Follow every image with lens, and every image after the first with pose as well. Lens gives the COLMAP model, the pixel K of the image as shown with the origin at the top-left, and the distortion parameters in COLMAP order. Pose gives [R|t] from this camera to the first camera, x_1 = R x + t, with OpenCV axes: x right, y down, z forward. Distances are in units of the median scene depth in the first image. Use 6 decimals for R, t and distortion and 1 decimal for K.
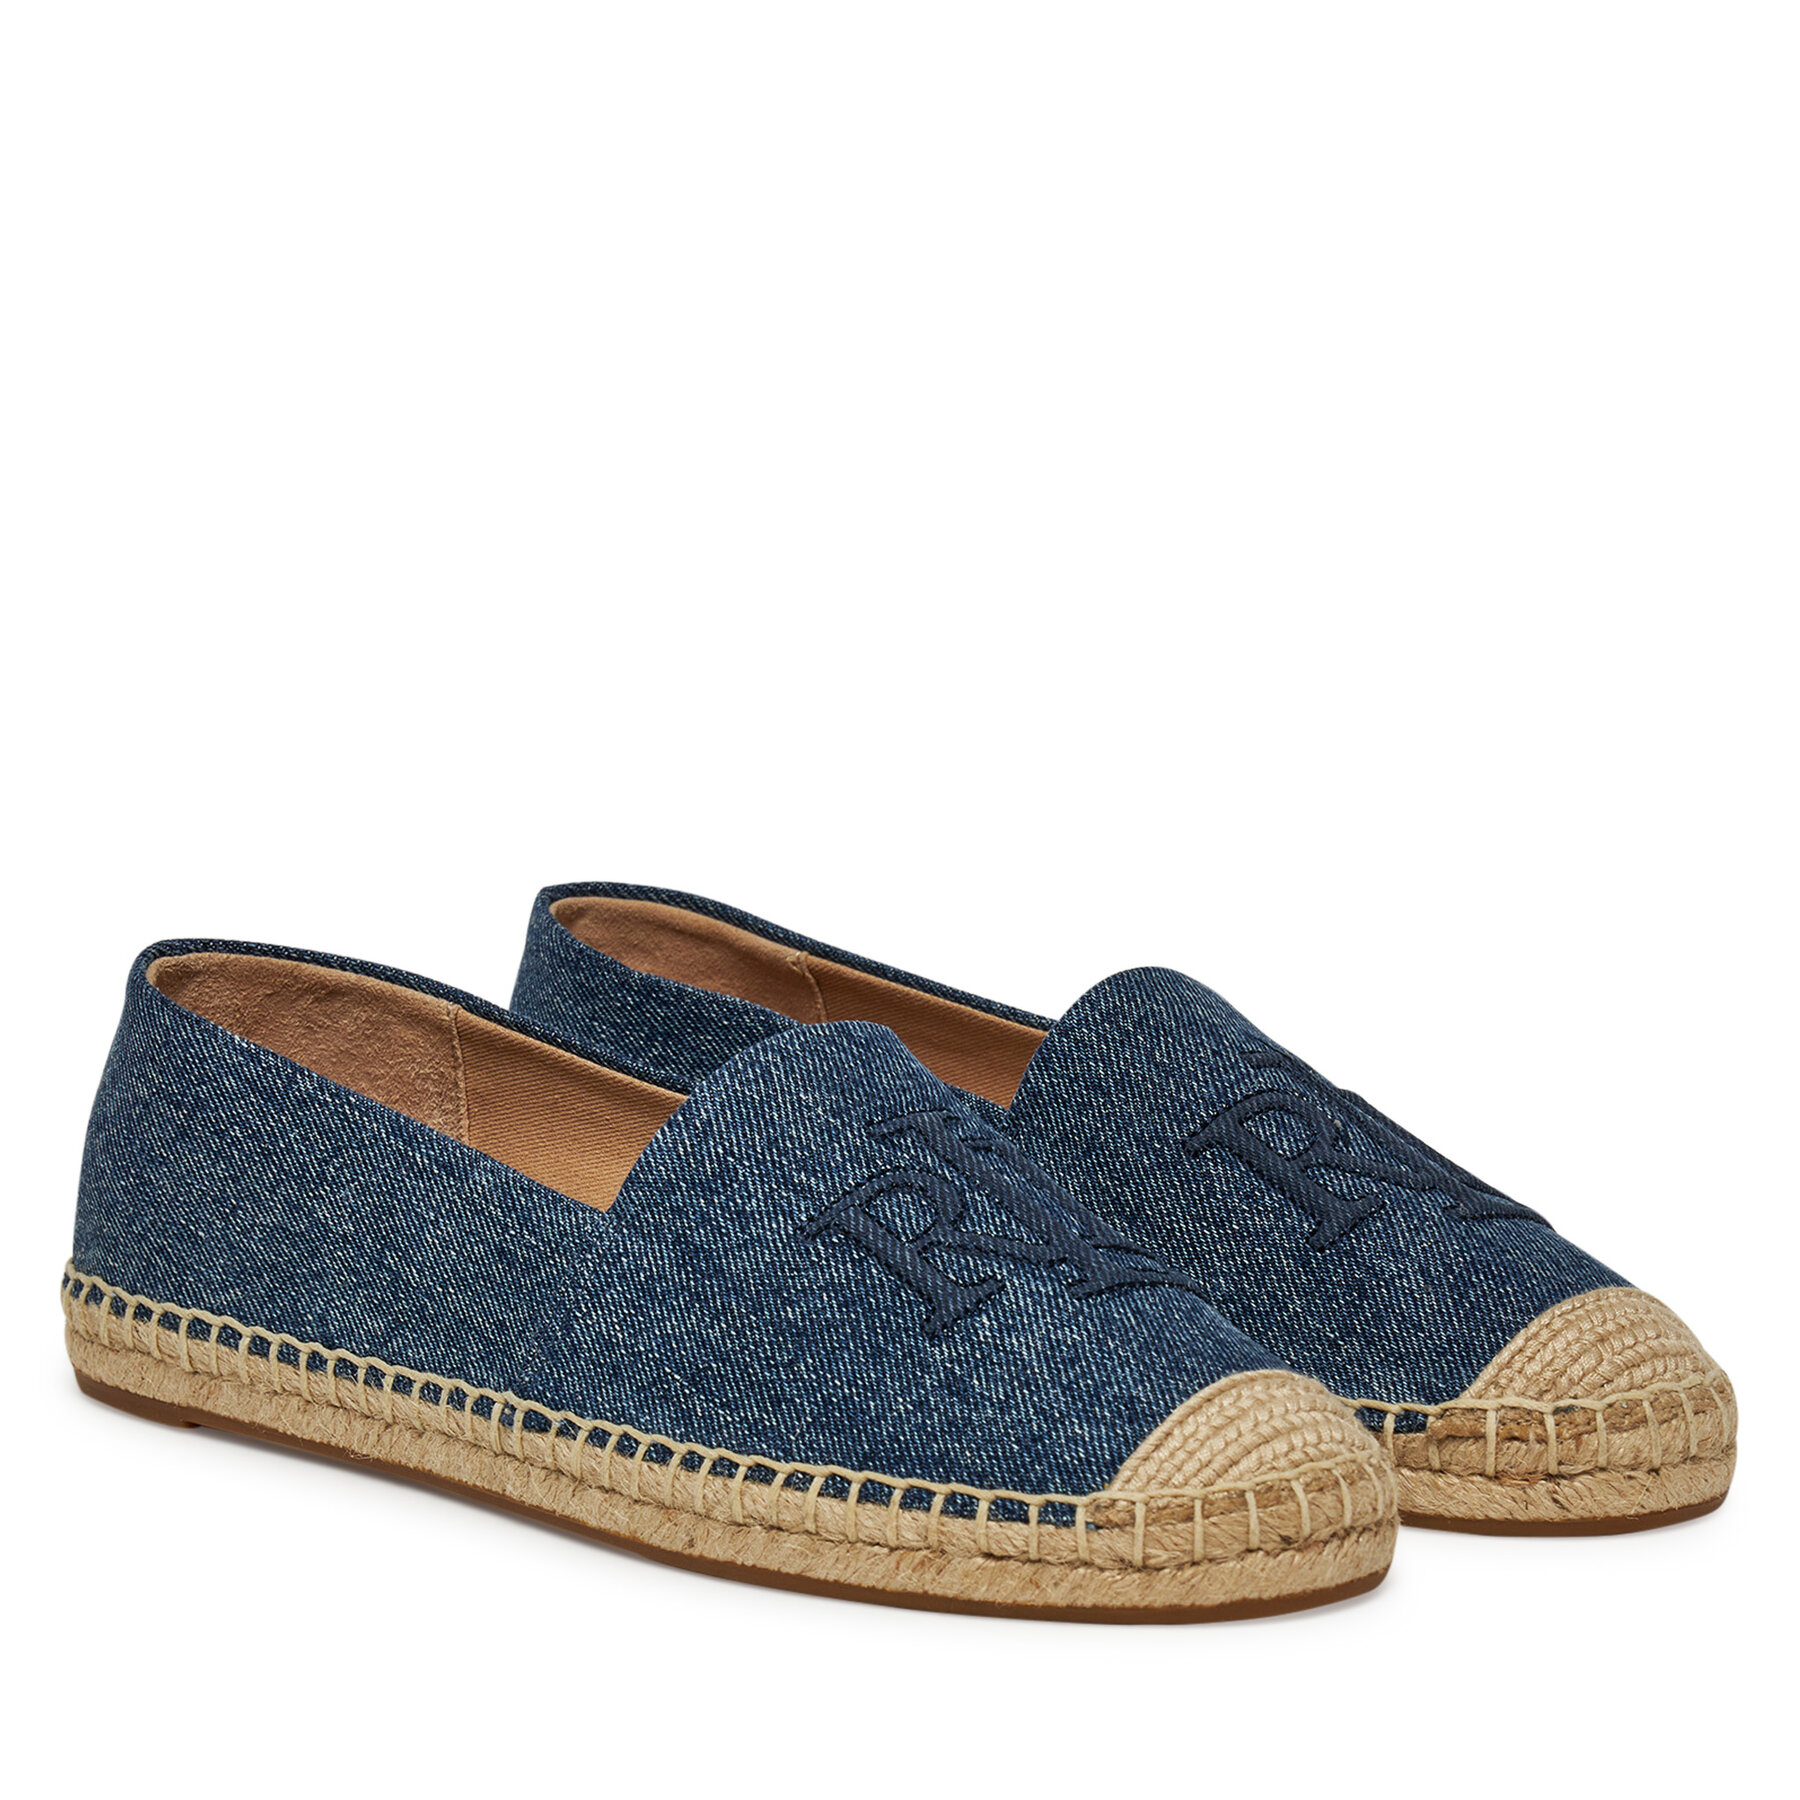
lens RADIAL K [[6194.3, 0, 899.6], [0, 6194.3, 899.9], [0, 0, 1]] dist [0.252275, 0.000000]
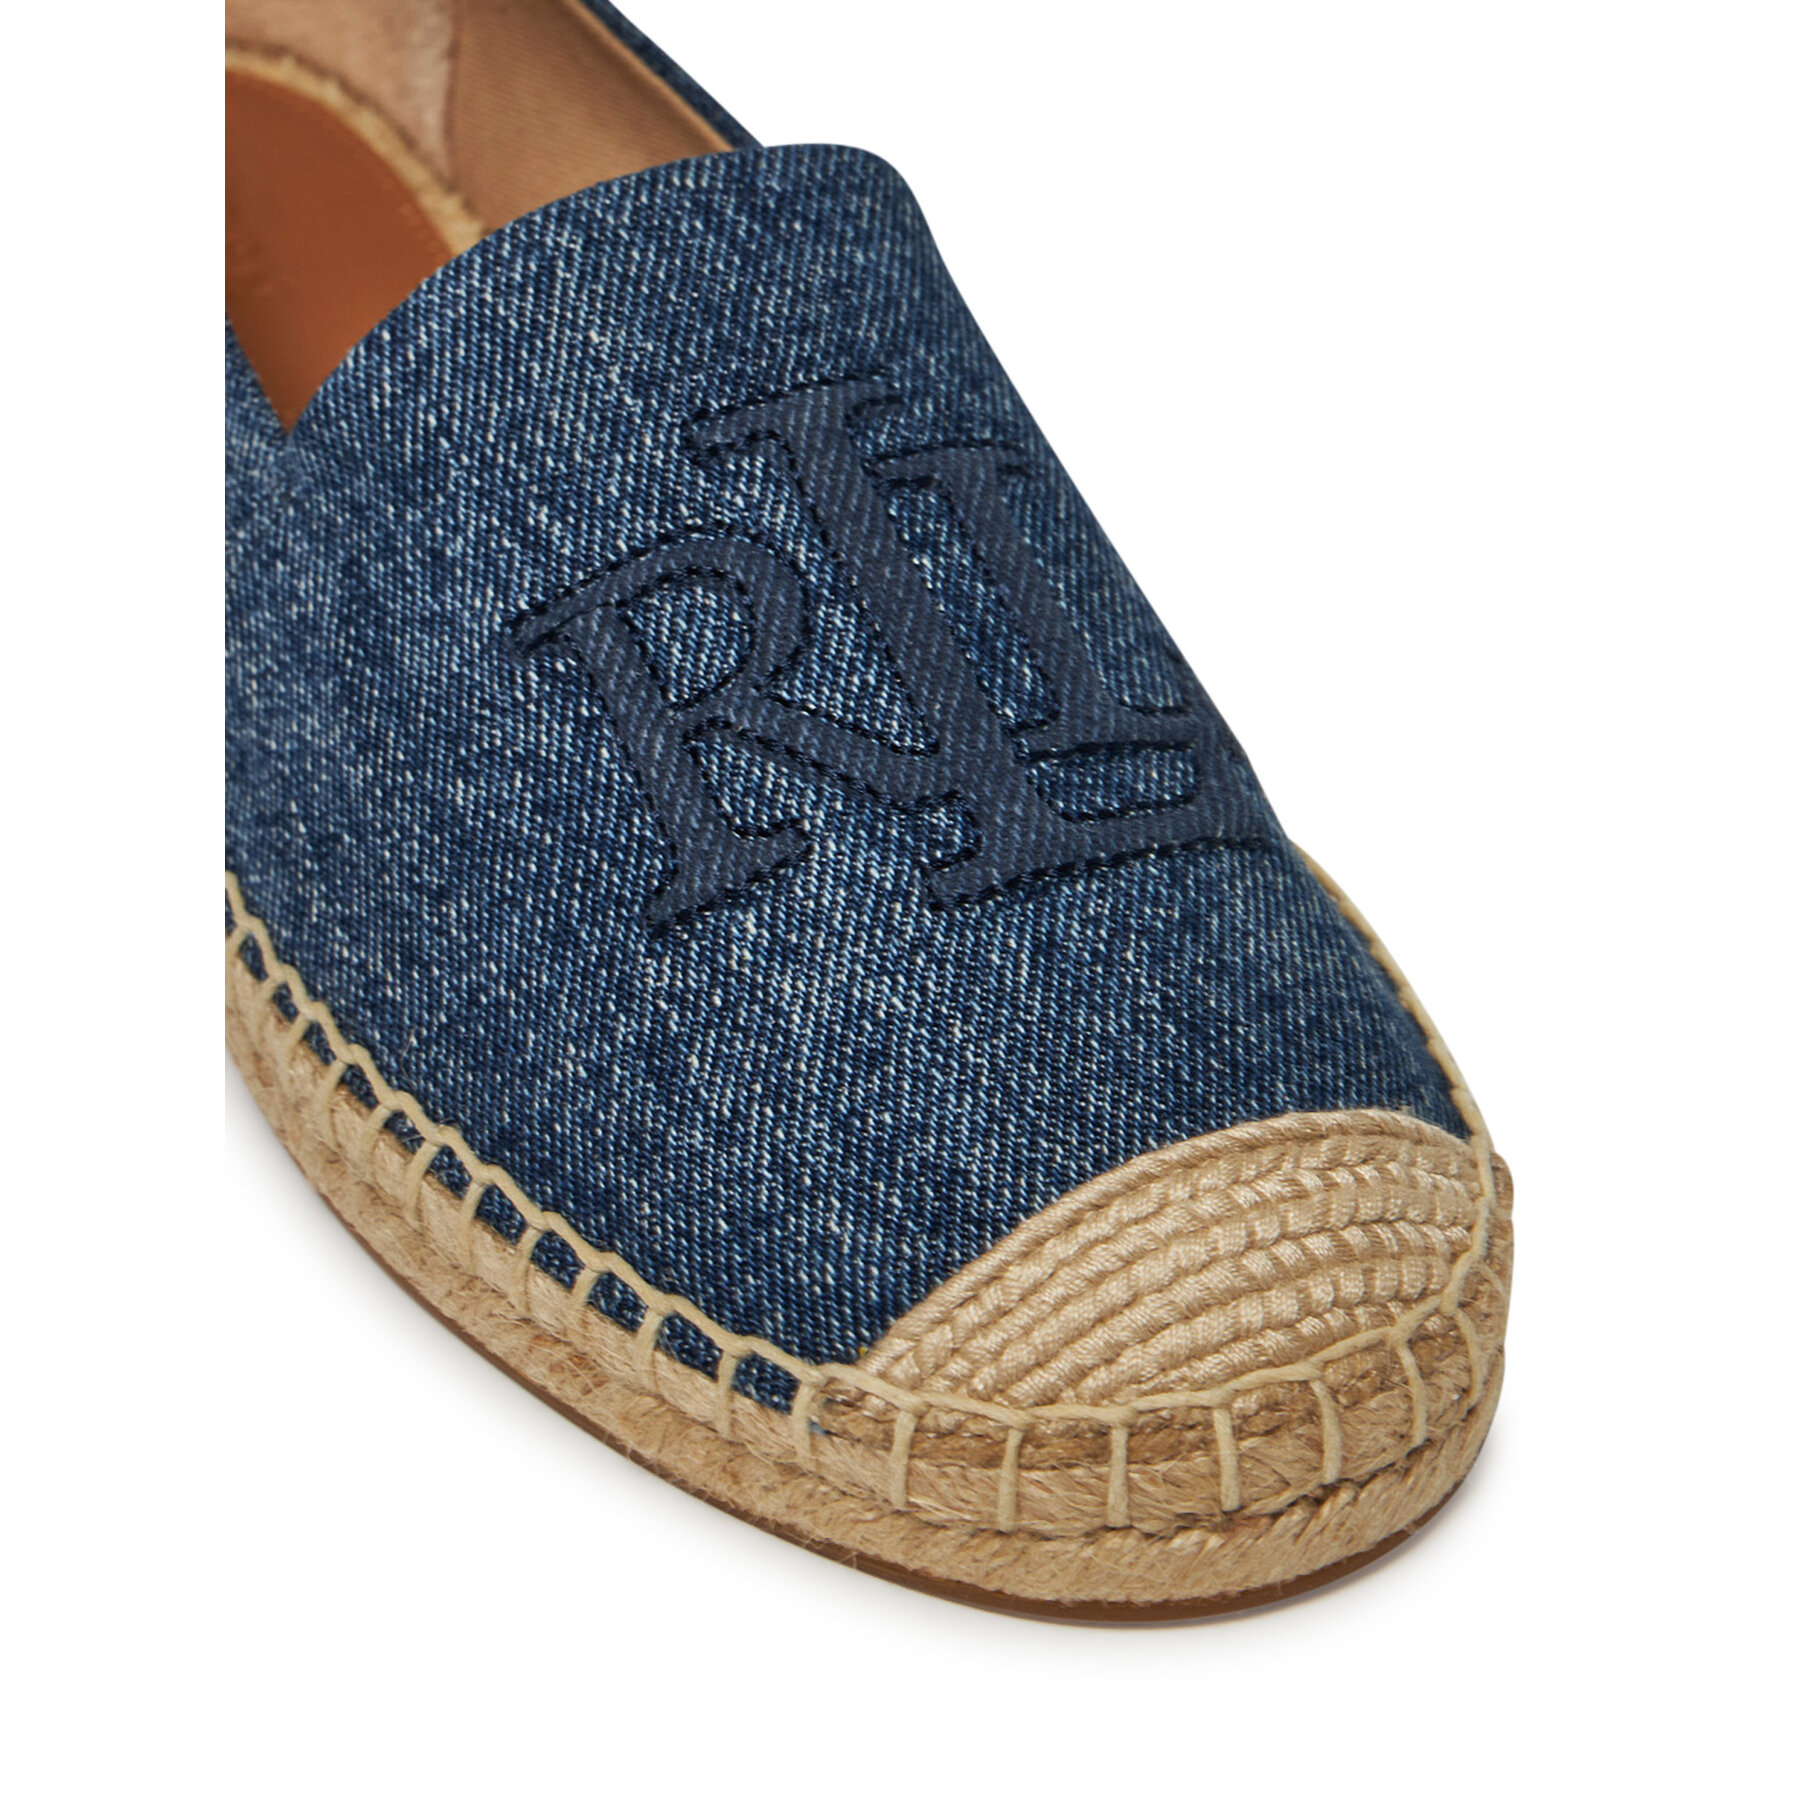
lens RADIAL K [[5374.9, 0, 900.1], [0, 5374.9, 898.9], [0, 0, 1]] dist [-0.088336, 0.000000]
pose [[0.960881, 0.169434, -0.219088, 0.122020], [-0.071461, 0.915928, 0.394930, -0.110967], [0.267584, -0.363825, 0.892205, 0.591571]]
